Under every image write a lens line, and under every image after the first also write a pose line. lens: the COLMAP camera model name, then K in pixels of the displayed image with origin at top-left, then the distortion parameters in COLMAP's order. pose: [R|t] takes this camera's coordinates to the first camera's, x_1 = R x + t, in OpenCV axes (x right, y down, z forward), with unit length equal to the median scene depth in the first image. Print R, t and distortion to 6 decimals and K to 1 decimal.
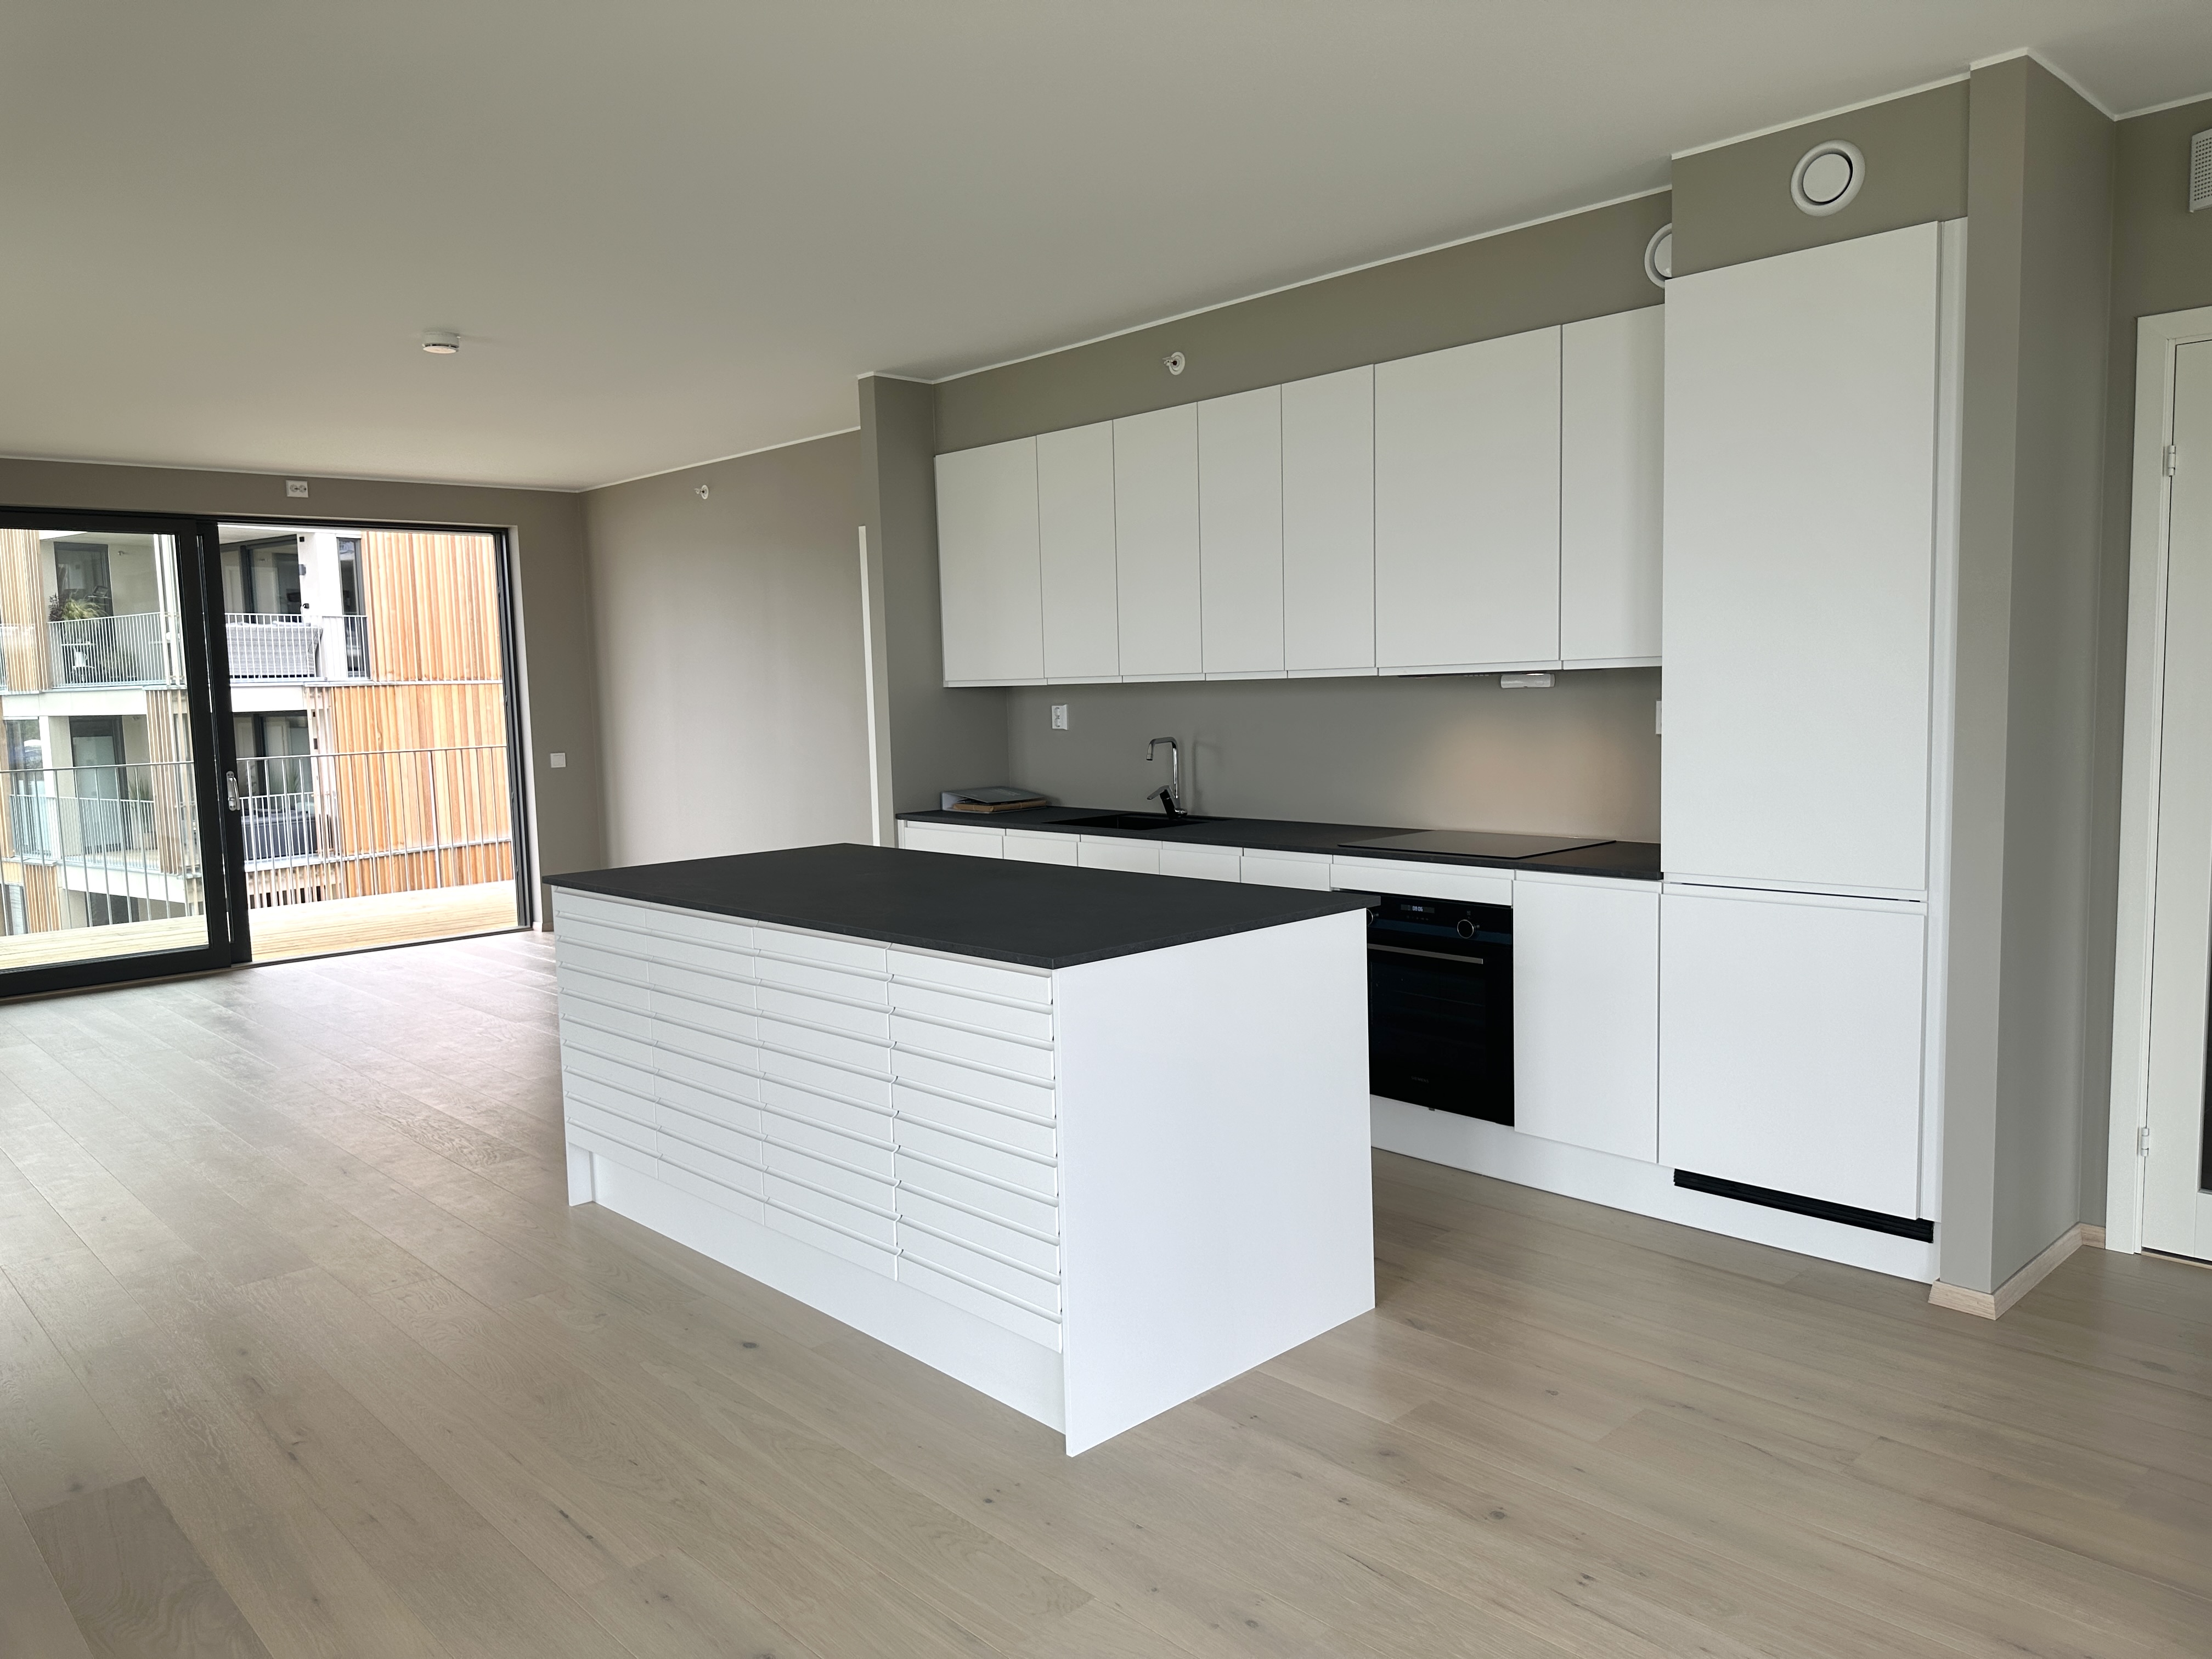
lens RADIAL K [[1572.8, 0, 1107.8], [0, 1572.8, 819.7], [0, 0, 1]] dist [0.046822, -0.056007]
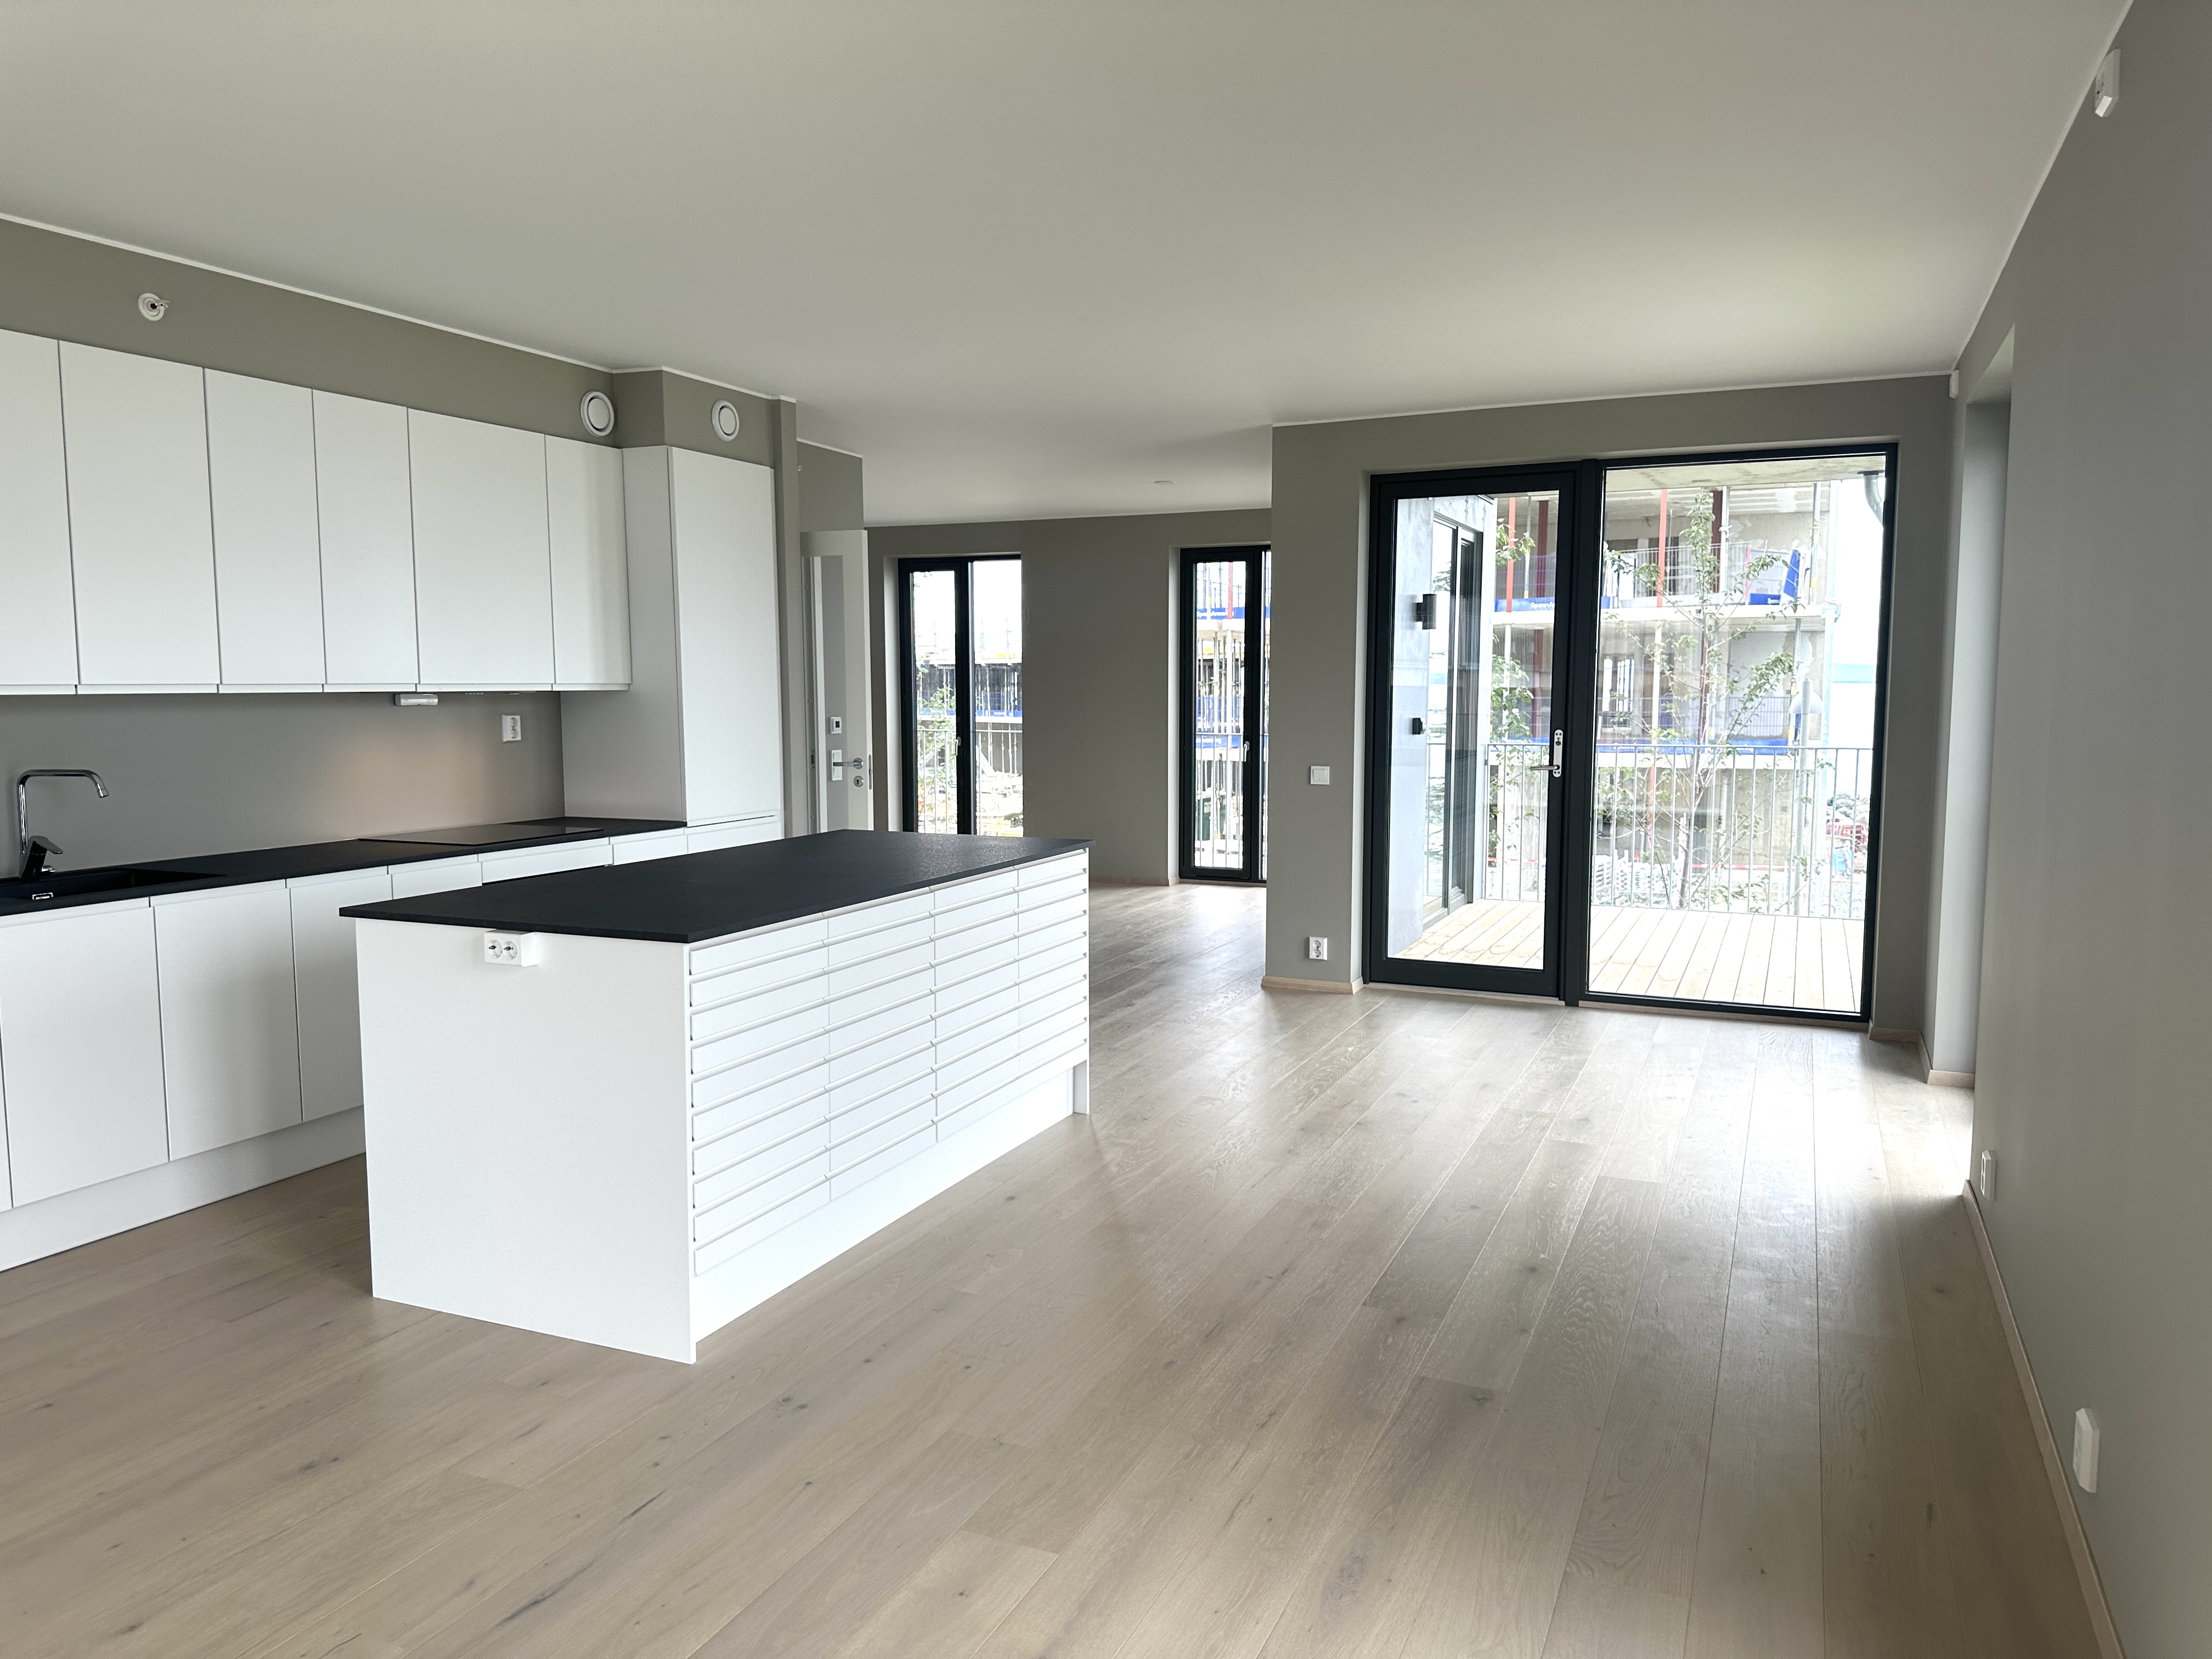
lens RADIAL K [[1572.8, 0, 1110.2], [0, 1572.8, 834.3], [0, 0, 1]] dist [0.046822, -0.056007]
pose [[-0.404554, -0.057983, 0.912674, -1.010558], [0.095017, 0.989922, 0.105008, -0.063246], [-0.909565, 0.129201, -0.394967, 0.997726]]
